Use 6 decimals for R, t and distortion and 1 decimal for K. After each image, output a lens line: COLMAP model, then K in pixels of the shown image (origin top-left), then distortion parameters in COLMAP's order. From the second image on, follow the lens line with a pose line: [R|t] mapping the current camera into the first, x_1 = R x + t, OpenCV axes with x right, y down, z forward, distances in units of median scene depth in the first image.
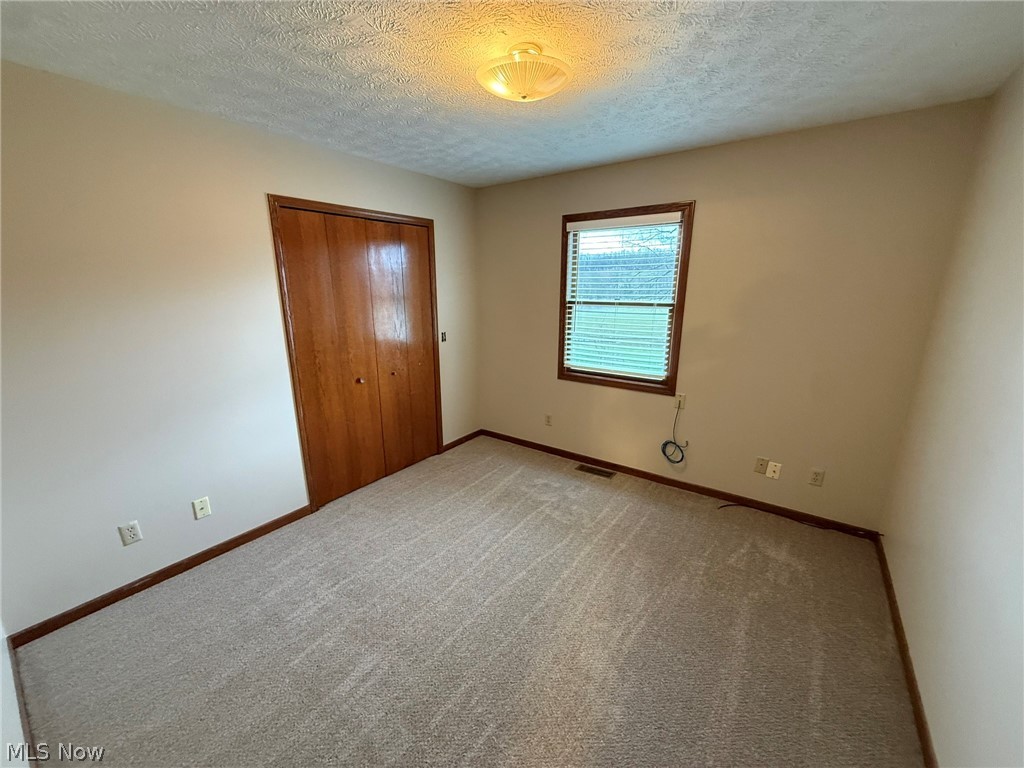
lens RADIAL K [[405.9, 0, 510.4], [0, 405.9, 384.1], [0, 0, 1]] dist [-0.000741, -0.000710]
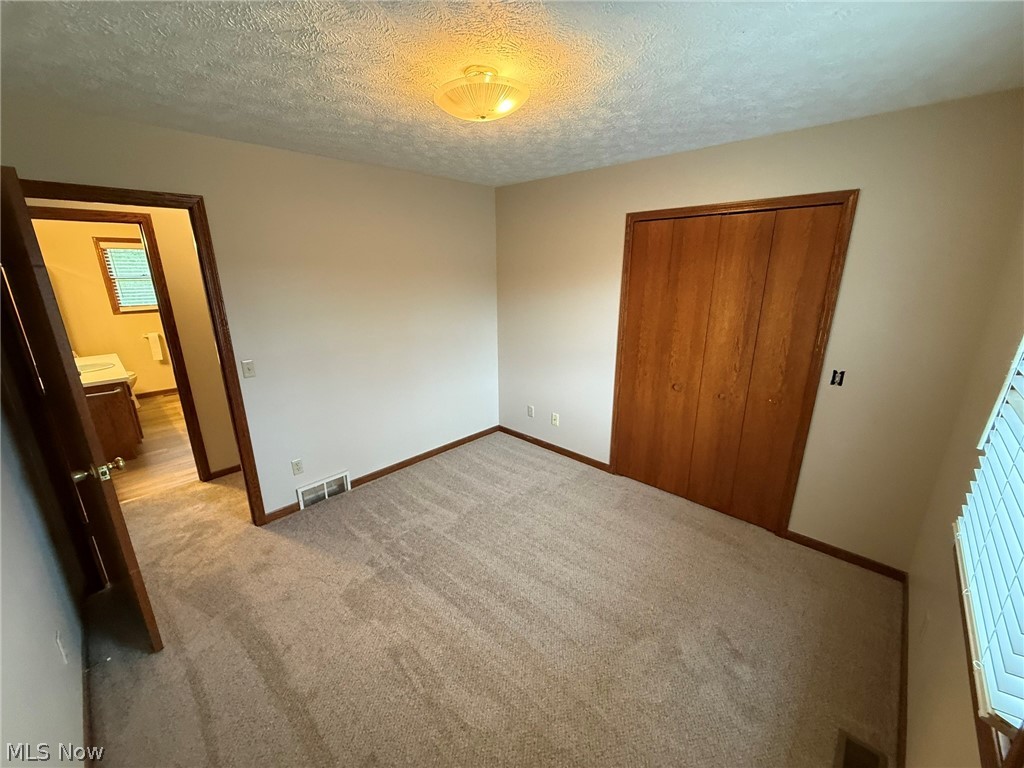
lens RADIAL K [[405.9, 0, 510.4], [0, 405.9, 384.1], [0, 0, 1]] dist [-0.000741, -0.000710]
pose [[-0.136773, 0.276272, -0.951298, 0.607927], [-0.233637, 0.924234, 0.302003, -0.216636], [0.962656, 0.263564, -0.061863, 0.678483]]
